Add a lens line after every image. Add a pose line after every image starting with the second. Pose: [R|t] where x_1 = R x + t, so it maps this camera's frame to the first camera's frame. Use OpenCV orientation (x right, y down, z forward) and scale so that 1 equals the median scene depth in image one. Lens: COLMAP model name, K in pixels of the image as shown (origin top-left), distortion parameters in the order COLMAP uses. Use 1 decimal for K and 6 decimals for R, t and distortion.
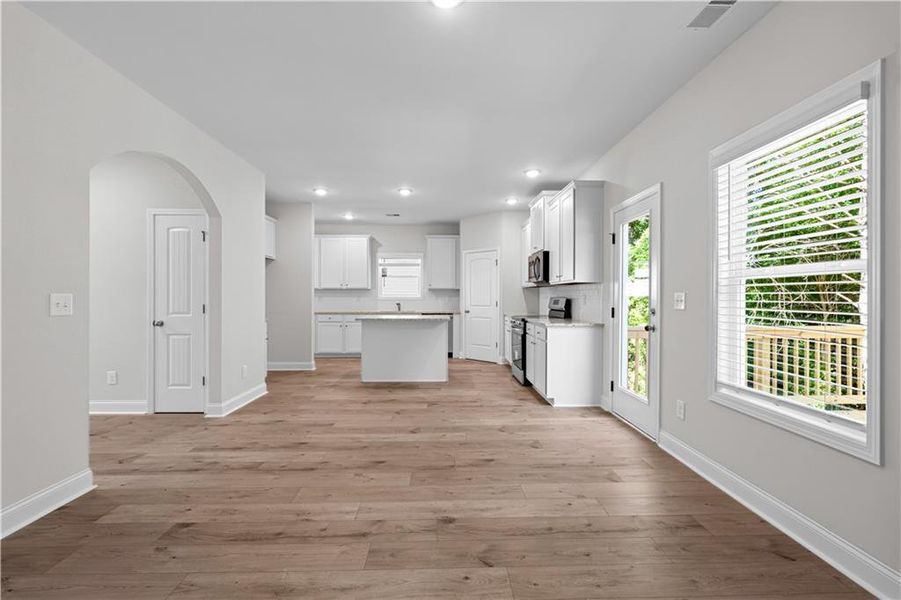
lens RADIAL K [[396.9, 0, 452.5], [0, 396.9, 294.5], [0, 0, 1]] dist [0.000012, 0.000569]
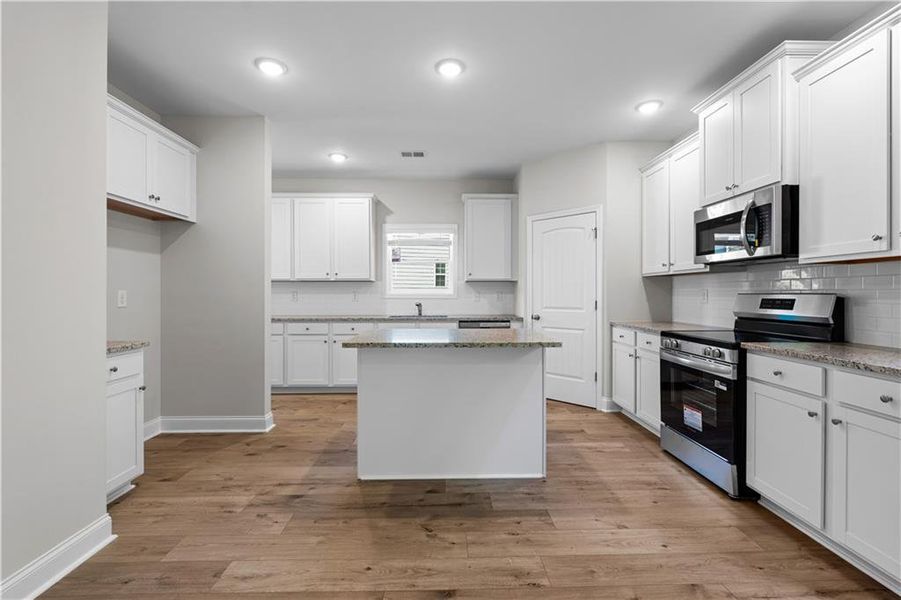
lens RADIAL K [[396.9, 0, 452.5], [0, 396.9, 294.5], [0, 0, 1]] dist [0.000012, 0.000569]
pose [[0.999992, 0.000014, -0.003989, -0.103892], [0.000016, 0.999973, 0.007321, 0.004387], [0.003989, -0.007321, 0.999965, 0.479374]]
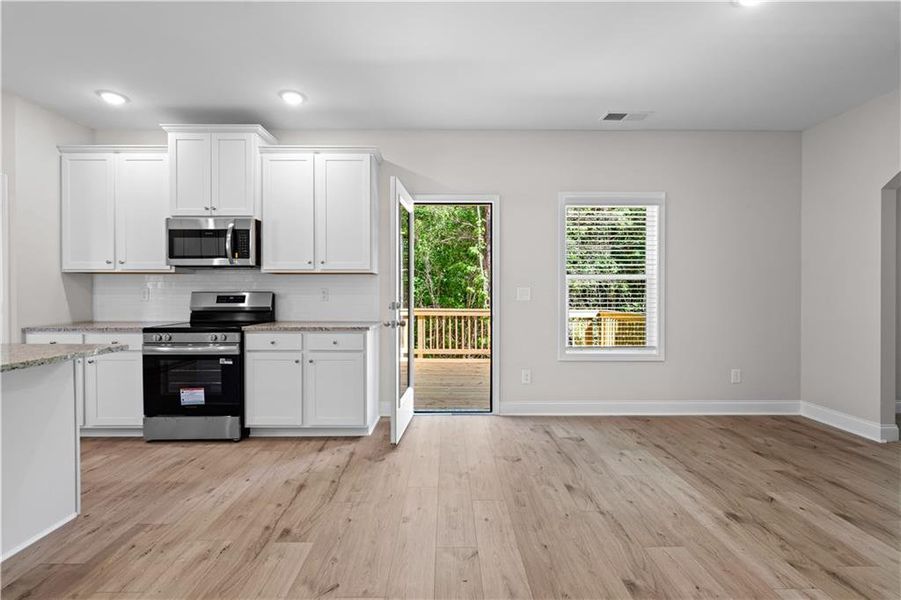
lens RADIAL K [[396.9, 0, 452.5], [0, 396.9, 294.5], [0, 0, 1]] dist [0.000012, 0.000569]
pose [[0.017124, -0.006196, 0.999834, -0.337174], [-0.005081, 0.999967, 0.006284, 0.005144], [-0.999840, -0.005188, 0.017092, 0.563698]]
